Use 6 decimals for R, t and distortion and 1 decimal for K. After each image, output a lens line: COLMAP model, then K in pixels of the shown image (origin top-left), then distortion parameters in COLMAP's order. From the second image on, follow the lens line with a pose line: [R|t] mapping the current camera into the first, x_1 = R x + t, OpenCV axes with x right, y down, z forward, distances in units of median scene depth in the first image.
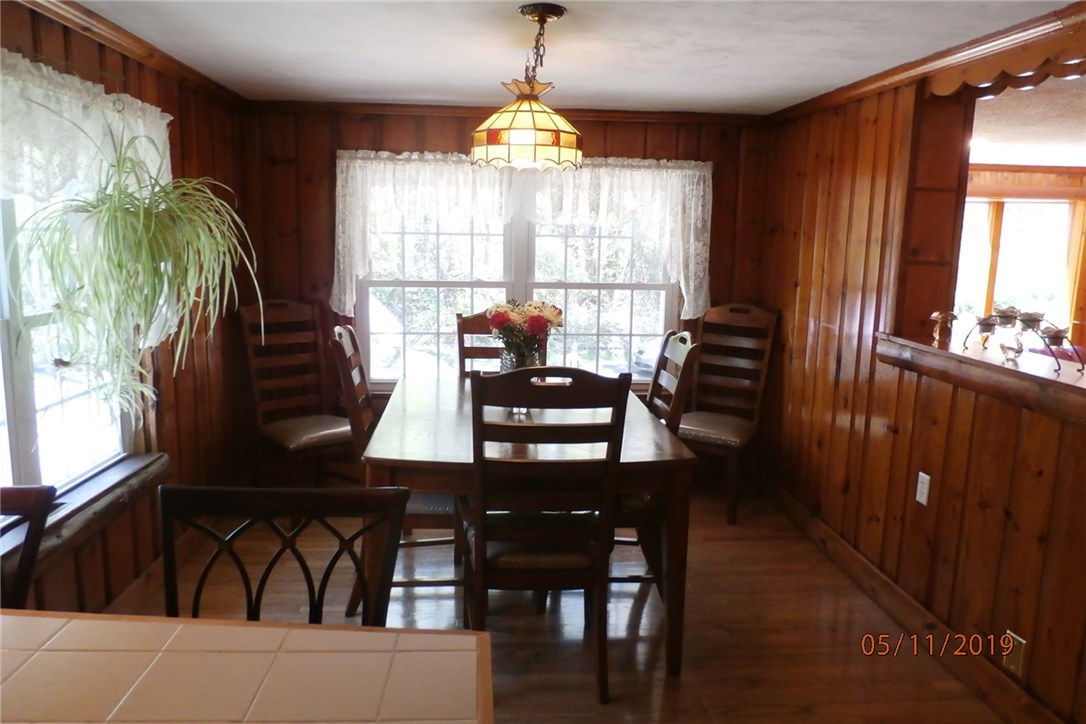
lens RADIAL K [[807.1, 0, 540.7], [0, 807.1, 355.4], [0, 0, 1]] dist [-0.028628, 0.000916]
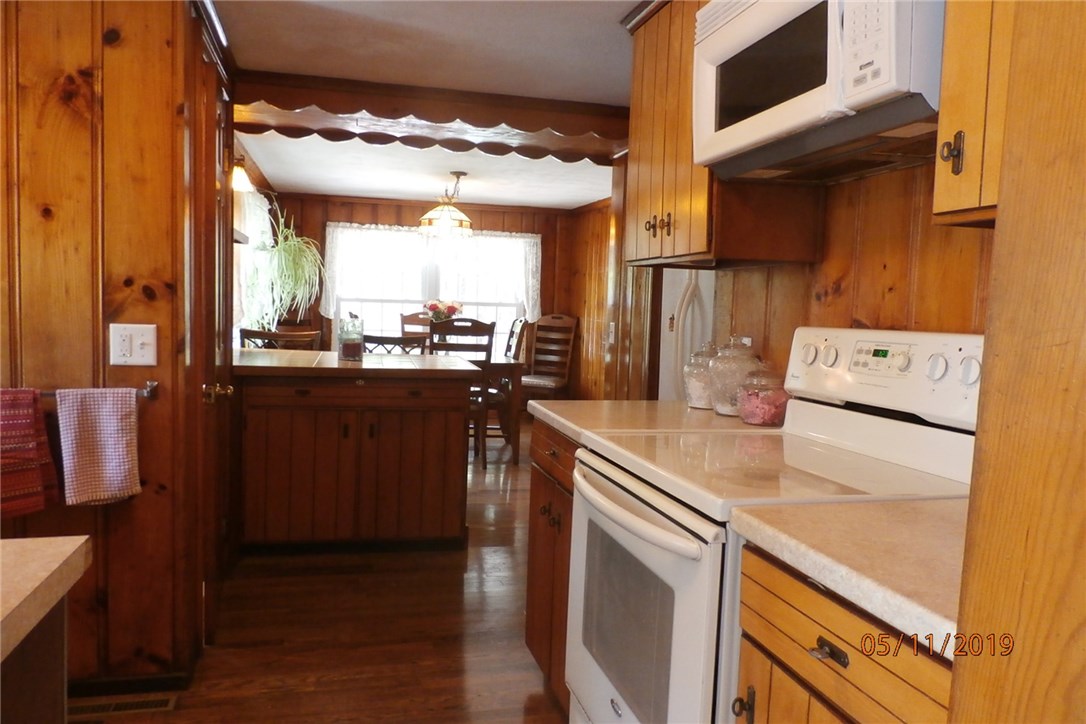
lens RADIAL K [[807.1, 0, 538.9], [0, 807.1, 365.4], [0, 0, 1]] dist [-0.028628, 0.000916]
pose [[0.986887, 0.002038, 0.161399, -0.081422], [0.008021, 0.998066, -0.061647, 0.164210], [-0.161213, 0.062134, 0.984962, -0.762768]]
